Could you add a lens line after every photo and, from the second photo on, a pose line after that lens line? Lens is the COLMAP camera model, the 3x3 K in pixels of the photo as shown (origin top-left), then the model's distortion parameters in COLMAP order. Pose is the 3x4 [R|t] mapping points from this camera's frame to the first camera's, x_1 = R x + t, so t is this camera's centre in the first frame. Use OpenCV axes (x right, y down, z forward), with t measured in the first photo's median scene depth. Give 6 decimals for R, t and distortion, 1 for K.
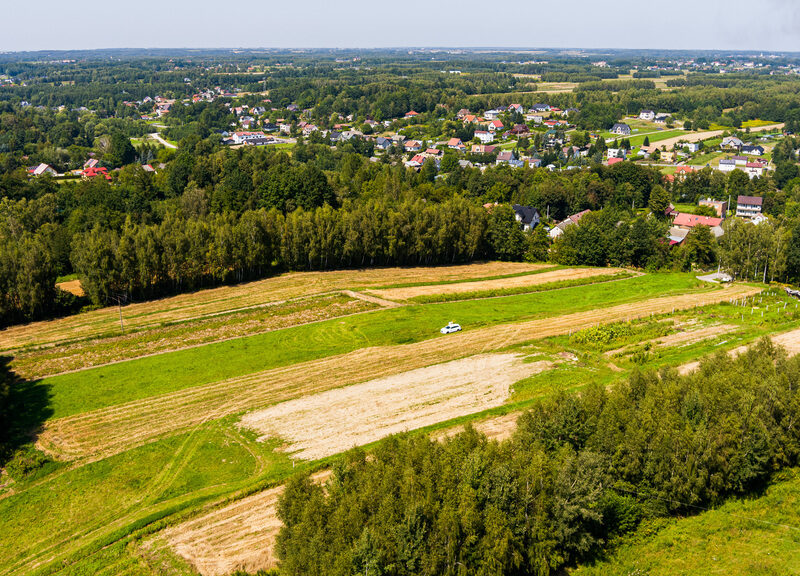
lens RADIAL K [[829.5, 0, 399.5], [0, 829.5, 289.9], [0, 0, 1]] dist [-0.049022, 0.000000]
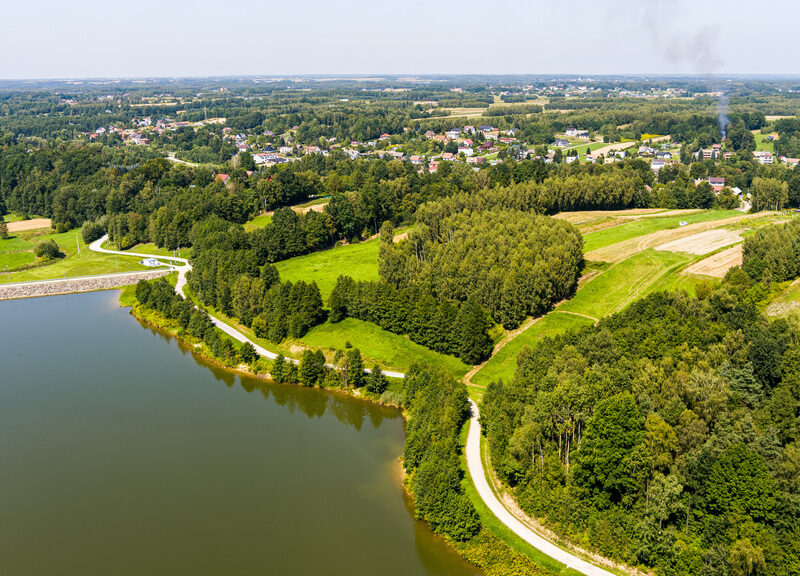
lens RADIAL K [[829.5, 0, 397.9], [0, 829.5, 285.3], [0, 0, 1]] dist [-0.049022, 0.000000]
pose [[0.978420, -0.058104, 0.198290, -0.881719], [0.065105, 0.997458, -0.028968, 0.175895], [-0.196103, 0.041253, 0.979715, -0.769802]]
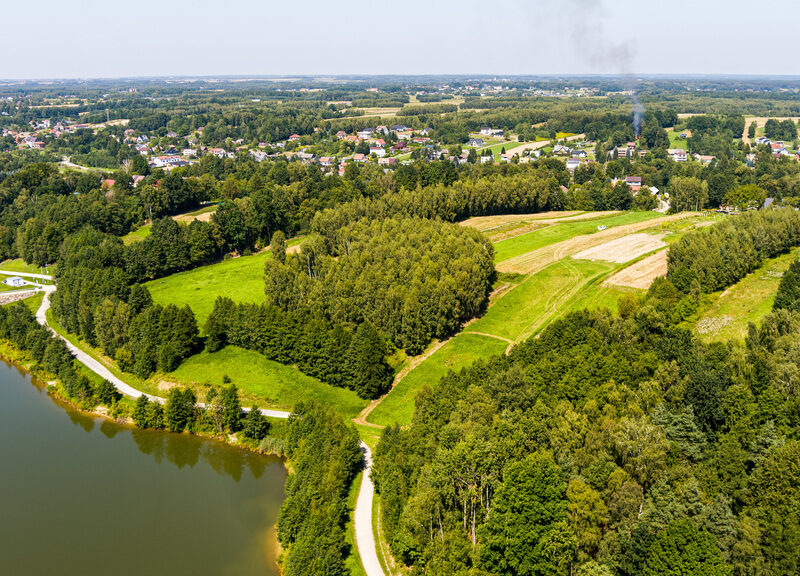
lens RADIAL K [[829.5, 0, 398.2], [0, 829.5, 282.9], [0, 0, 1]] dist [-0.049022, 0.000000]
pose [[0.953905, -0.079647, 0.289348, -0.799779], [0.090775, 0.995552, -0.025222, 0.147343], [-0.286052, 0.050325, 0.956892, -0.622771]]
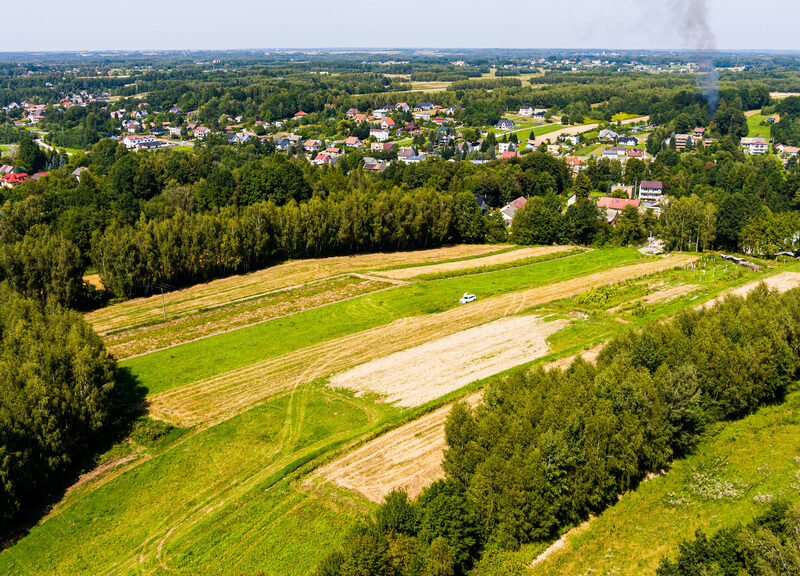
lens RADIAL K [[829.5, 0, 399.8], [0, 829.5, 286.6], [0, 0, 1]] dist [-0.049022, 0.000000]
pose [[0.985137, -0.050732, 0.164106, -0.170167], [0.051465, 0.998675, -0.000221, 0.020232], [-0.163878, 0.008663, 0.986443, -0.080544]]
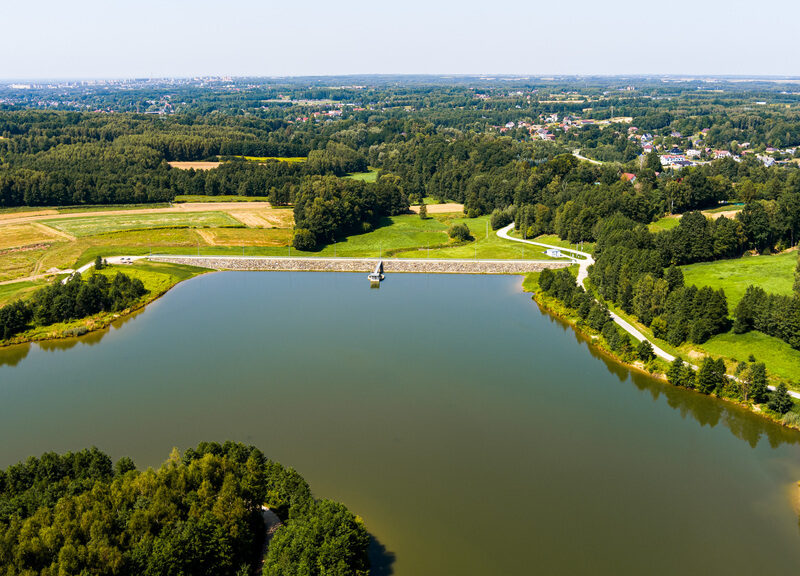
lens RADIAL K [[829.5, 0, 397.8], [0, 829.5, 287.4], [0, 0, 1]] dist [-0.049022, 0.000000]
pose [[0.966204, 0.061947, -0.250224, -0.916586], [-0.069987, 0.997274, -0.023356, 0.185848], [0.248095, 0.040079, 0.967906, -0.811332]]
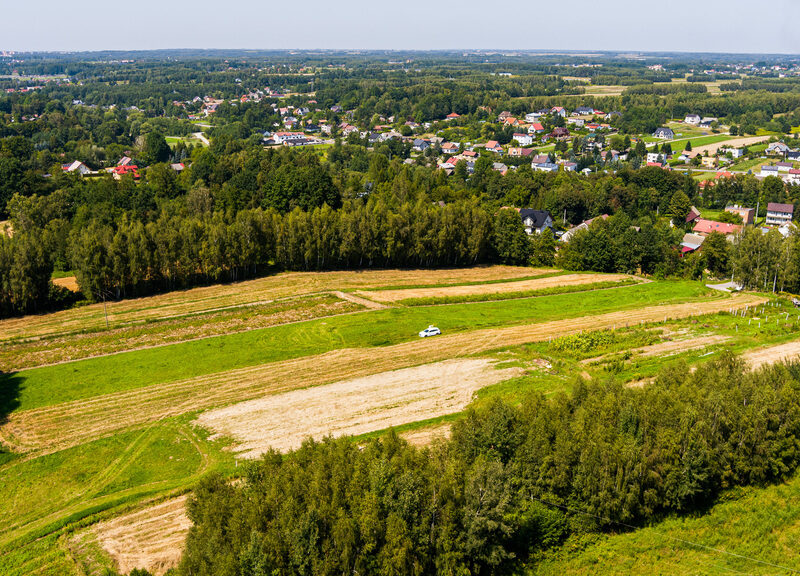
lens RADIAL K [[829.5, 0, 399.1], [0, 829.5, 290.6], [0, 0, 1]] dist [-0.049022, 0.000000]
pose [[0.997767, 0.021677, -0.063182, 0.068838], [-0.021773, 0.999763, -0.000831, -0.000903], [0.063149, 0.002204, 0.998002, 0.009276]]
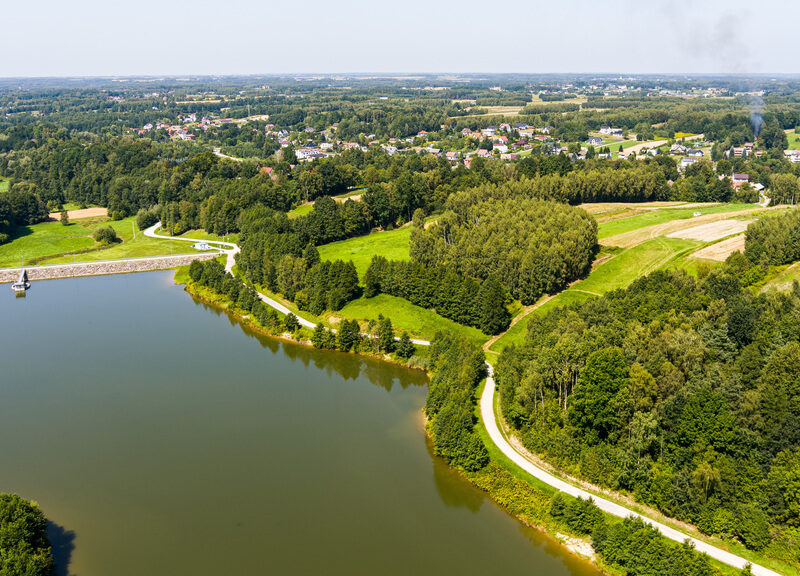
lens RADIAL K [[829.5, 0, 398.0], [0, 829.5, 286.4], [0, 0, 1]] dist [-0.049022, 0.000000]
pose [[0.987110, -0.045918, 0.153312, -0.894963], [0.050872, 0.998297, -0.028549, 0.215029], [-0.151740, 0.035980, 0.987765, -0.908837]]
